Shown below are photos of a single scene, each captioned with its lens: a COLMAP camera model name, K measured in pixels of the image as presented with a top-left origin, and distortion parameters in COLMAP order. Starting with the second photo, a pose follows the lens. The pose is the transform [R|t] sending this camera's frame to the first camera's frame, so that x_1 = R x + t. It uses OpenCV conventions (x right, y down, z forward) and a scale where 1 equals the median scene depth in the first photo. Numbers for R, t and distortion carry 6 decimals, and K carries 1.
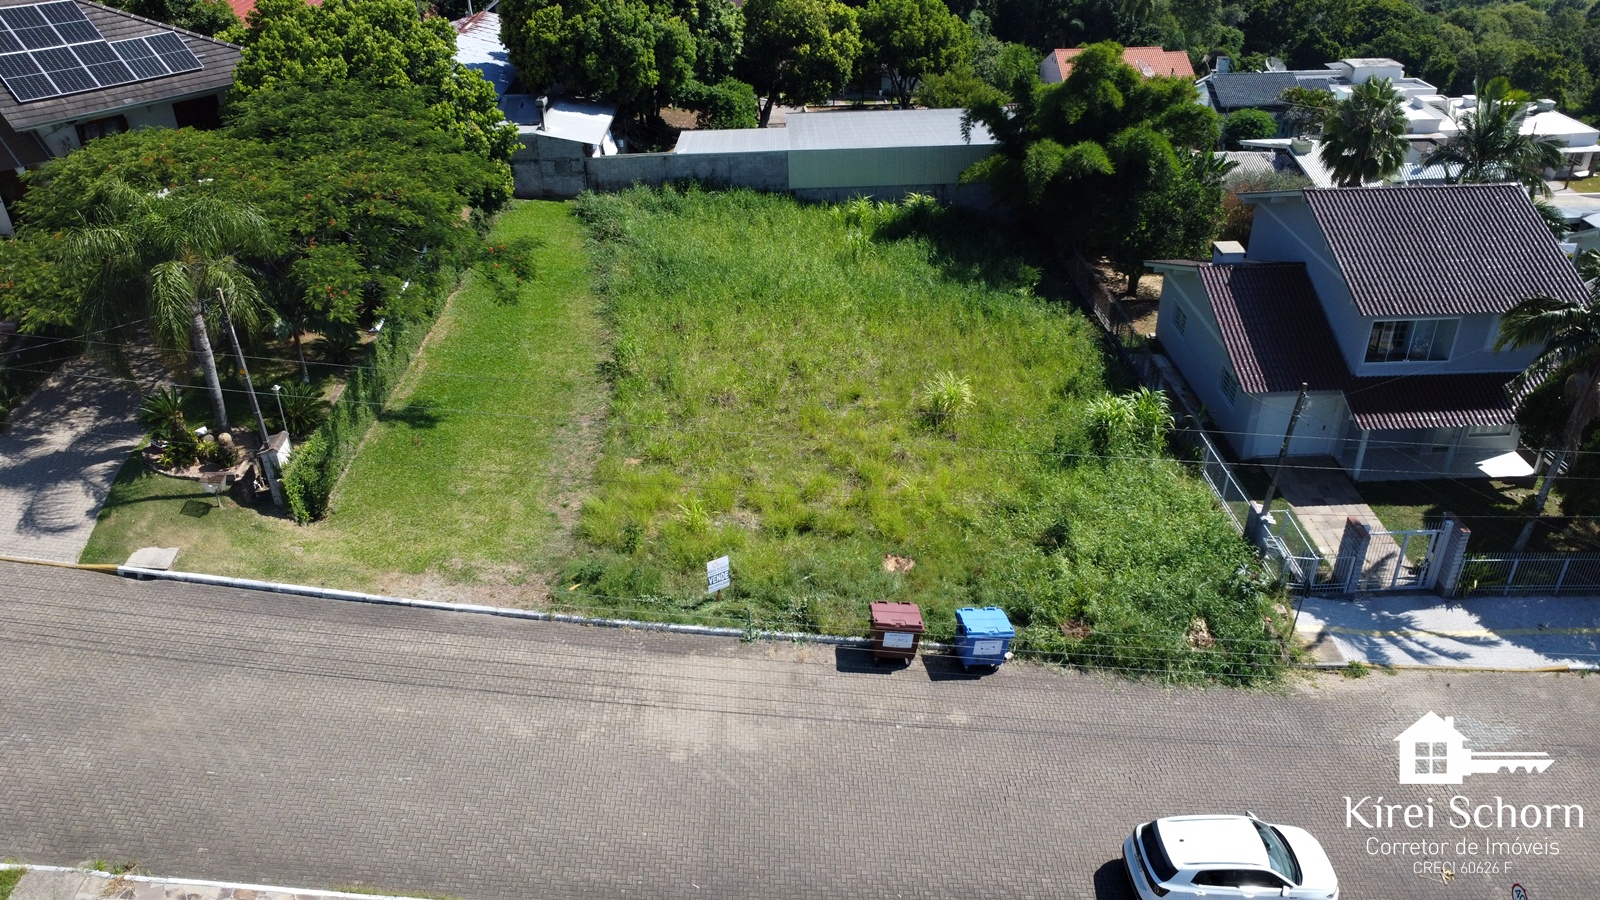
lens RADIAL K [[1174.4, 0, 800.0], [0, 1174.4, 450.0], [0, 0, 1]] dist [-0.041206, -0.001144]
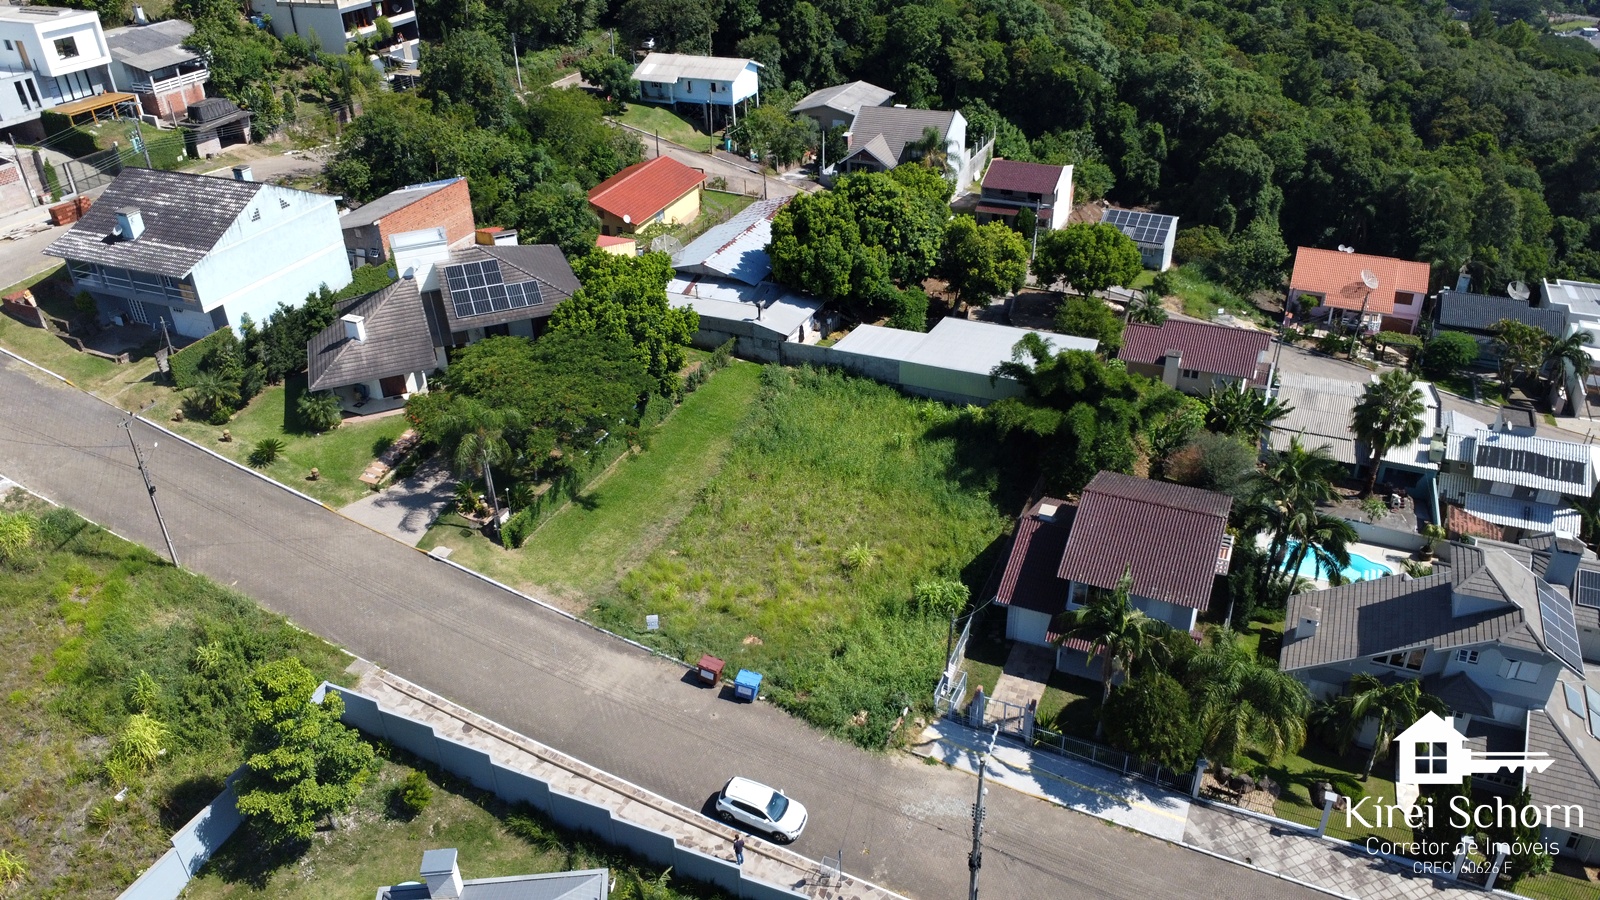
lens RADIAL K [[1174.4, 0, 800.0], [0, 1174.4, 450.0], [0, 0, 1]] dist [-0.041206, -0.001144]
pose [[0.901212, 0.221371, -0.372575, 0.891881], [-0.216163, 0.974734, 0.056283, -0.376883], [0.375621, 0.029814, 0.926294, -0.897337]]
